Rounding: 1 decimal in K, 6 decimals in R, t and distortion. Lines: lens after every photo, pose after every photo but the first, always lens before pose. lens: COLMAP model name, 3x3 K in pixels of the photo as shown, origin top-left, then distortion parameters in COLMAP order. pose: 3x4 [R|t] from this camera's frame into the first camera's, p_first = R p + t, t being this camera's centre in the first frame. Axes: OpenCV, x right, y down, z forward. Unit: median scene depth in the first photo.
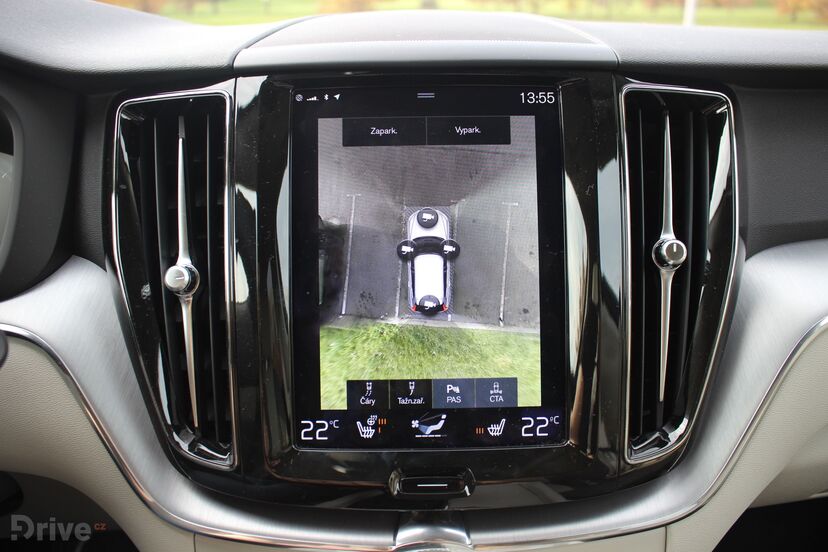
lens RADIAL K [[683.4, 0, 414.0], [0, 683.4, 270.2], [0, 0, 1]] dist [-0.163875, 0.091935]
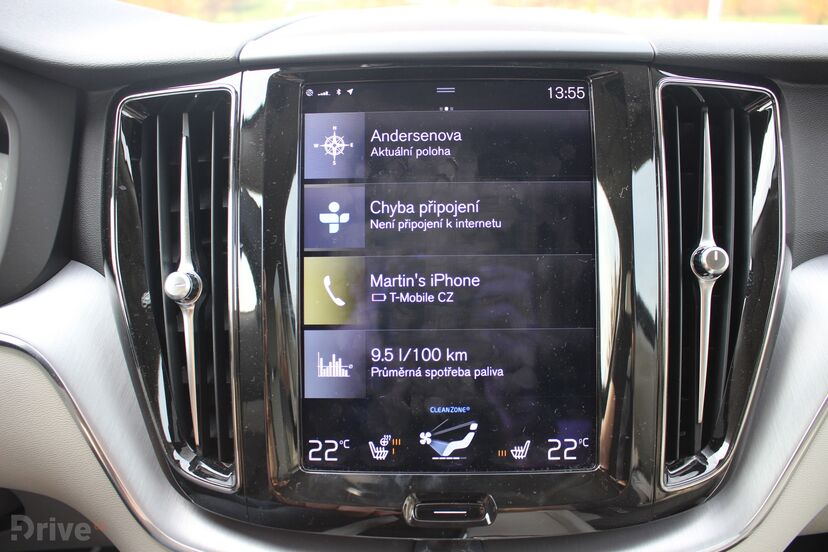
lens RADIAL K [[683.4, 0, 411.6], [0, 683.4, 273.8], [0, 0, 1]] dist [-0.163875, 0.091935]
pose [[0.999424, 0.005991, -0.033410, 0.003247], [-0.006298, 0.999939, -0.009085, 0.002102], [0.033354, 0.009290, 0.999400, 0.075254]]
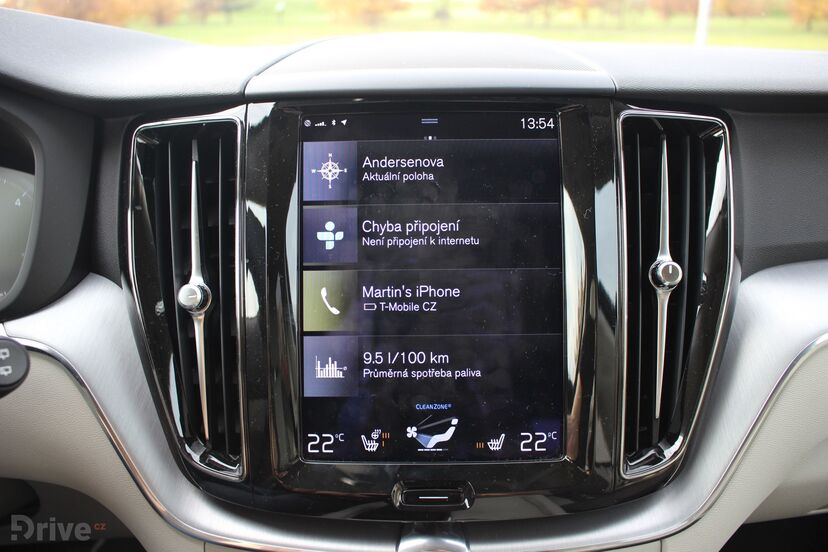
lens RADIAL K [[683.4, 0, 410.9], [0, 683.4, 273.3], [0, 0, 1]] dist [-0.163875, 0.091935]
pose [[0.999763, 0.004791, -0.021251, 0.012202], [-0.005001, 0.999939, -0.009828, -0.015033], [0.021202, 0.009932, 0.999726, -0.037391]]
